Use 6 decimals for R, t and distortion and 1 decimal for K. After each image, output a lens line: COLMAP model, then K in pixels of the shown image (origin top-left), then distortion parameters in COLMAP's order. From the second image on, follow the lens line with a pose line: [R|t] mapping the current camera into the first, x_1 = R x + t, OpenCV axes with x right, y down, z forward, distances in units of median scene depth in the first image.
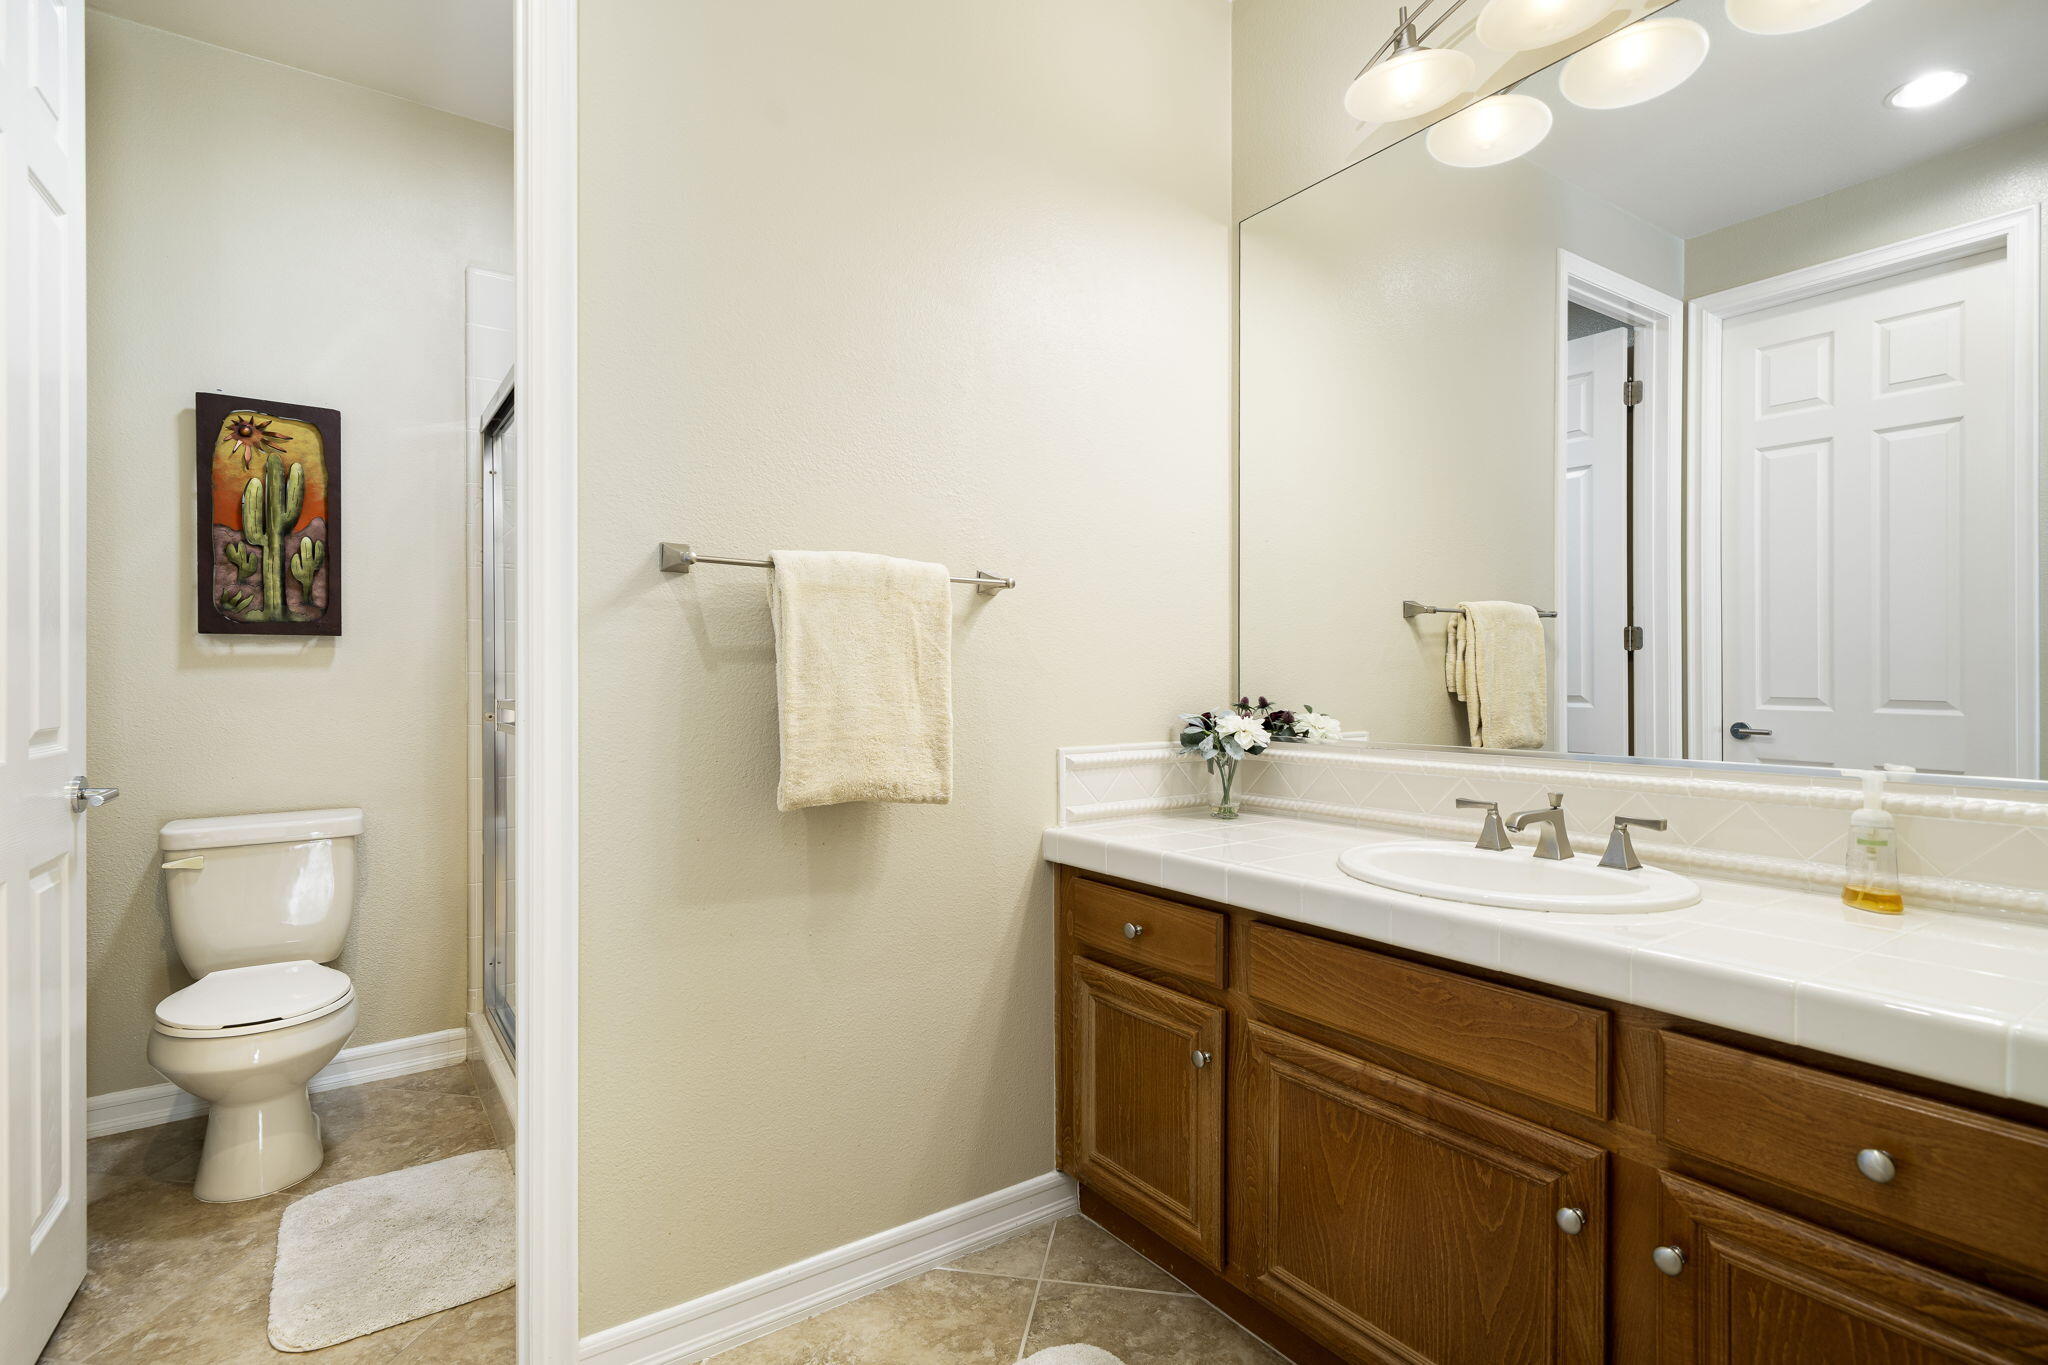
lens RADIAL K [[968.0, 0, 1010.2], [0, 968.0, 682.9], [0, 0, 1]] dist [0.000837, -0.000015]
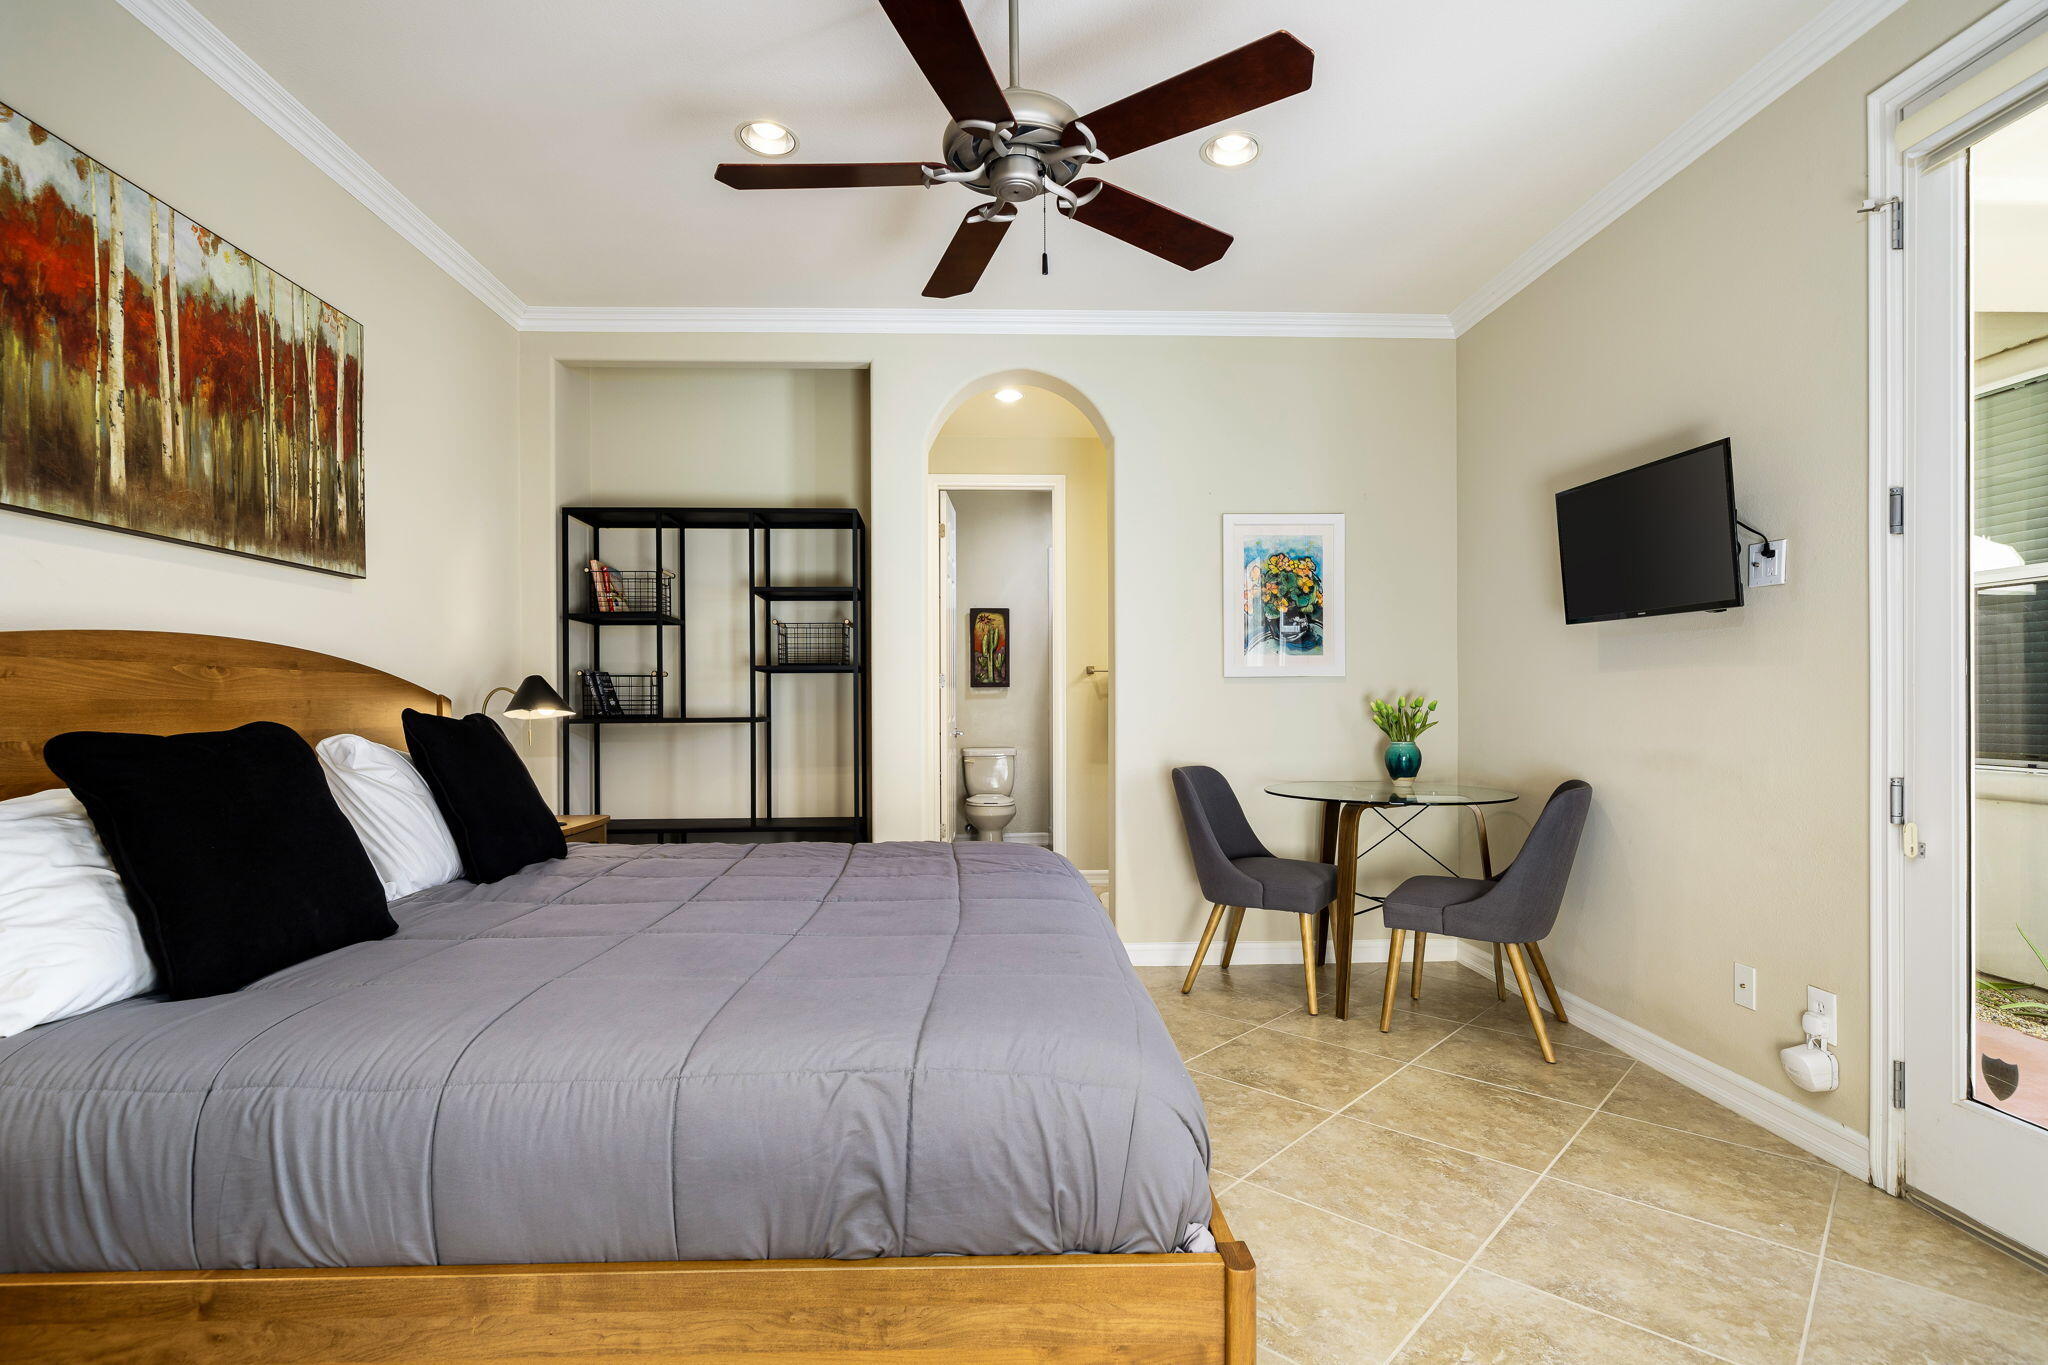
lens RADIAL K [[968.0, 0, 1010.2], [0, 968.0, 682.9], [0, 0, 1]] dist [0.000837, -0.000015]
pose [[0.827698, -0.004960, -0.561152, 0.968921], [-0.000600, 0.999953, -0.009722, -0.034301], [0.561173, 0.008384, 0.827656, -1.444049]]
